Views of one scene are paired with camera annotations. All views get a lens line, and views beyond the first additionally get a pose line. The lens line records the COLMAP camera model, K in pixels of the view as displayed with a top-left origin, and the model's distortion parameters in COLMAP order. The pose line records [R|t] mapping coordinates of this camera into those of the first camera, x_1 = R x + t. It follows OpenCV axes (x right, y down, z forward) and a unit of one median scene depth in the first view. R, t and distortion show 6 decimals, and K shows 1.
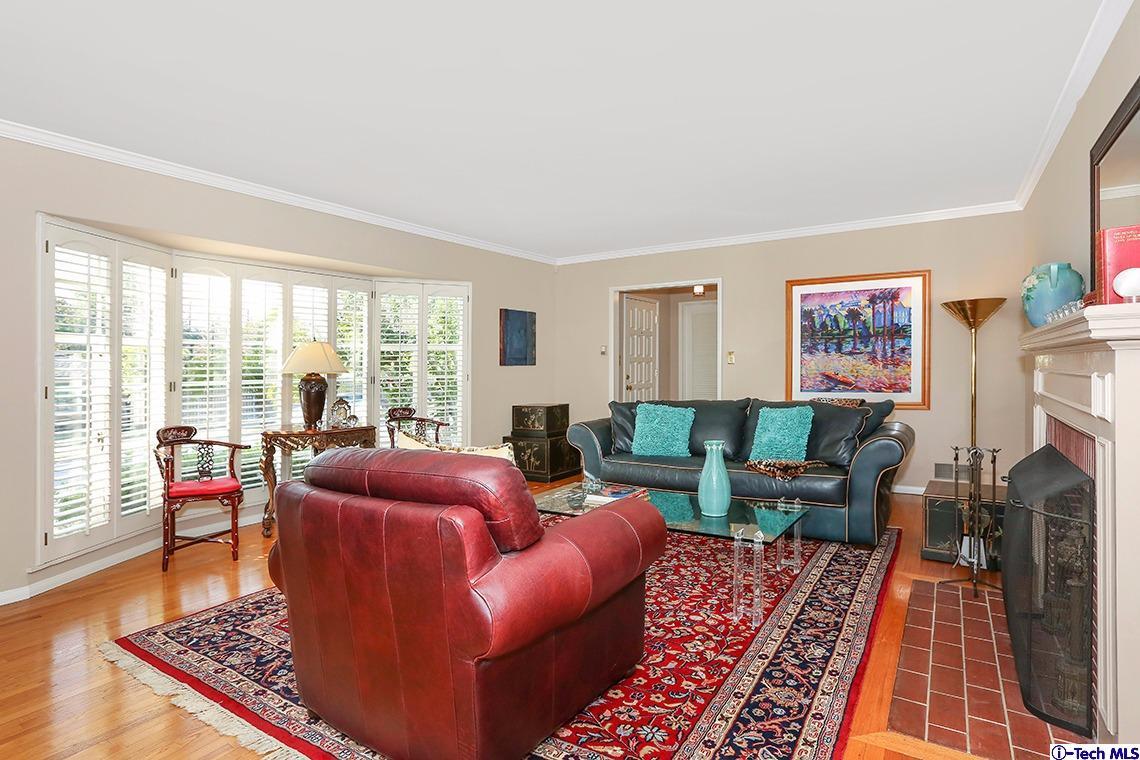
lens RADIAL K [[597.4, 0, 569.1], [0, 597.4, 371.5], [0, 0, 1]] dist [-0.002210, -0.000186]
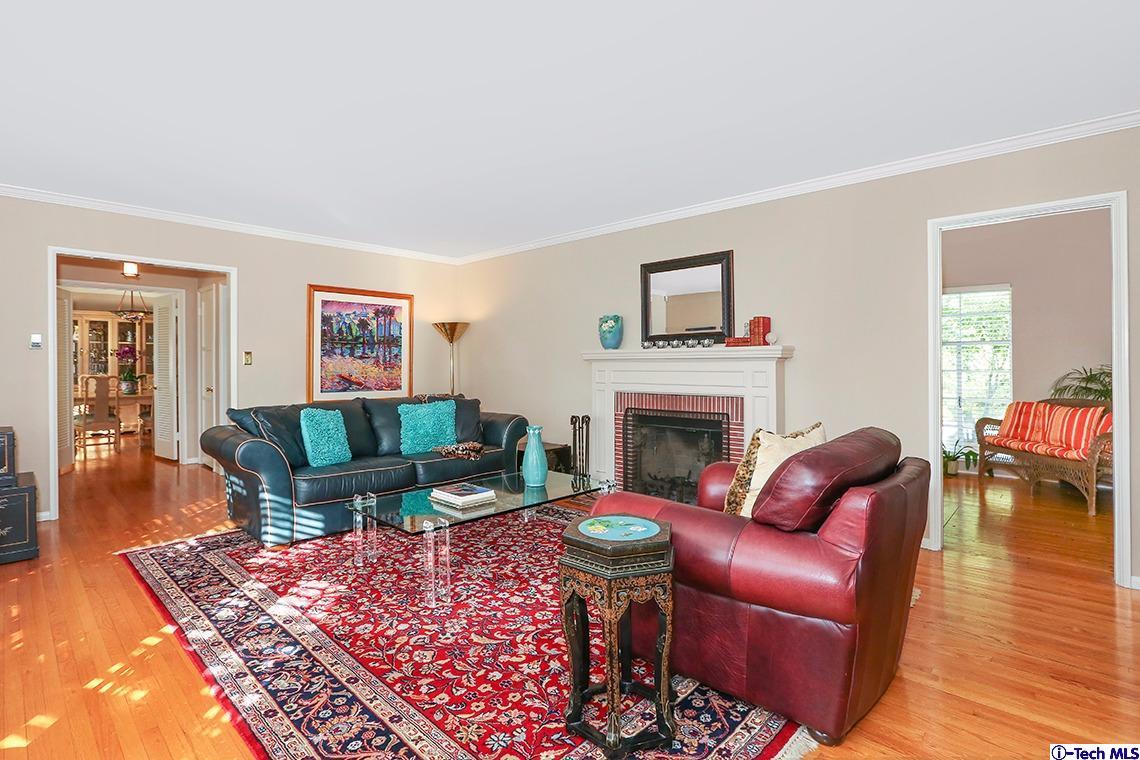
lens RADIAL K [[558.0, 0, 568.9], [0, 558.0, 376.1], [0, 0, 1]] dist [0.003396, 0.000314]
pose [[0.207911, -0.005163, 0.978134, -0.495054], [0.008492, 0.999958, 0.003474, 0.004914], [-0.978111, 0.007584, 0.207946, 0.385487]]
